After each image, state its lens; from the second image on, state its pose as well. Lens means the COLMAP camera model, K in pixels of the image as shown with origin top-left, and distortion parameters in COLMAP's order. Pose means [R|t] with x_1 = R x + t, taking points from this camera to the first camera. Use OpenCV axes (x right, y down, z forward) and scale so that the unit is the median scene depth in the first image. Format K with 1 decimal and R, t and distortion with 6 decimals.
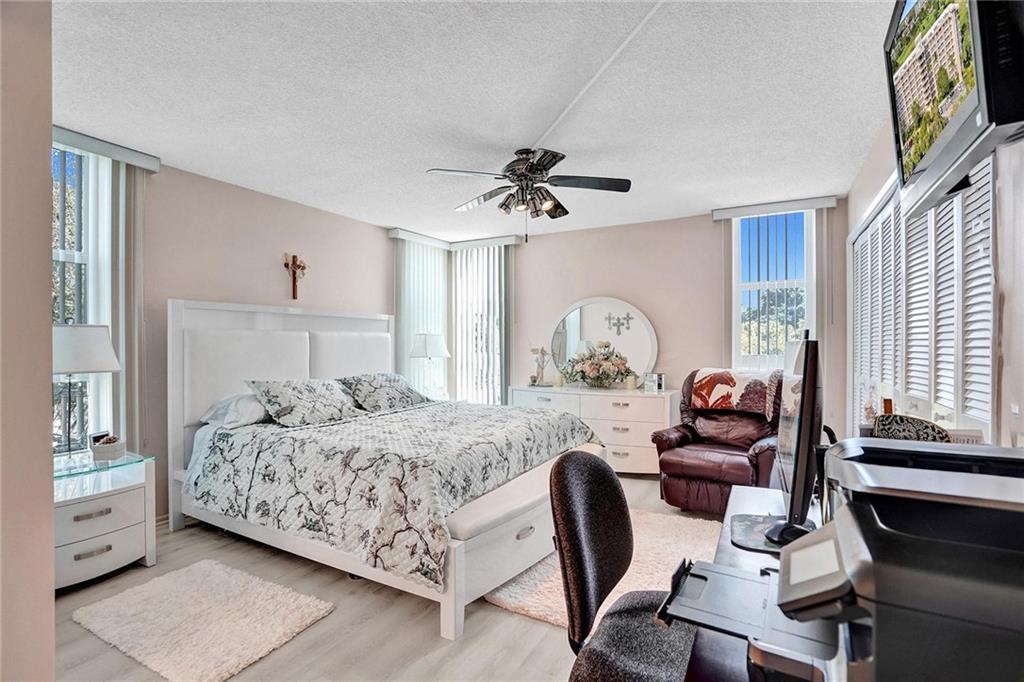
lens RADIAL K [[479.9, 0, 514.5], [0, 479.9, 347.3], [0, 0, 1]] dist [-0.041962, 0.009489]
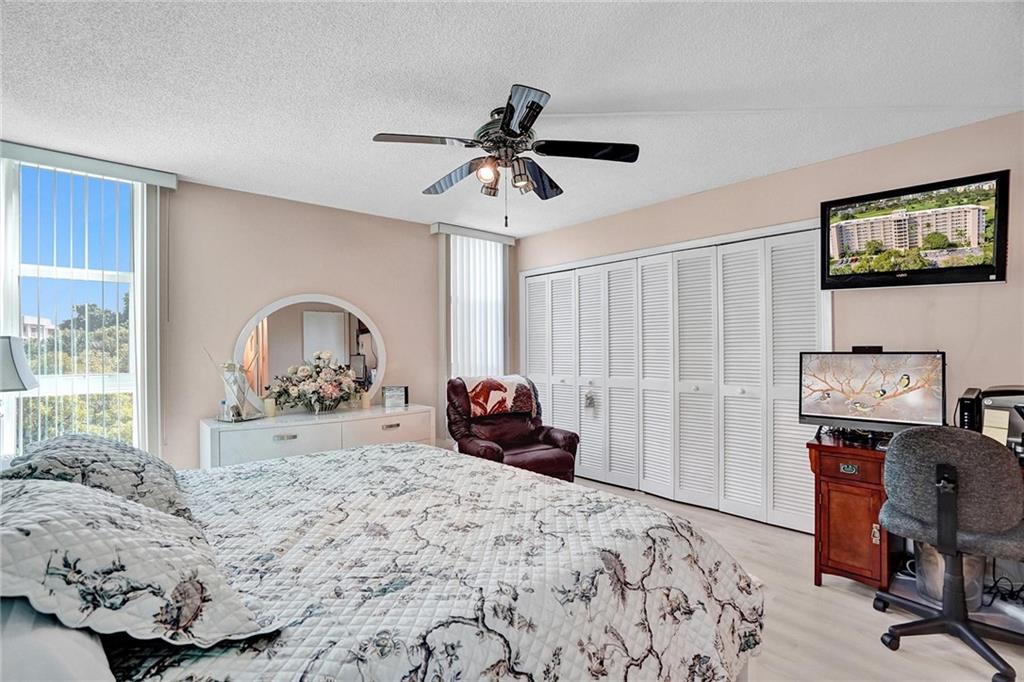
lens RADIAL K [[479.9, 0, 514.3], [0, 479.9, 348.2], [0, 0, 1]] dist [-0.041962, 0.009489]
pose [[0.332020, -0.002052, 0.943270, -0.584241], [0.010039, 0.999949, -0.001358, -0.017177], [-0.943219, 0.009920, 0.332024, 0.603441]]
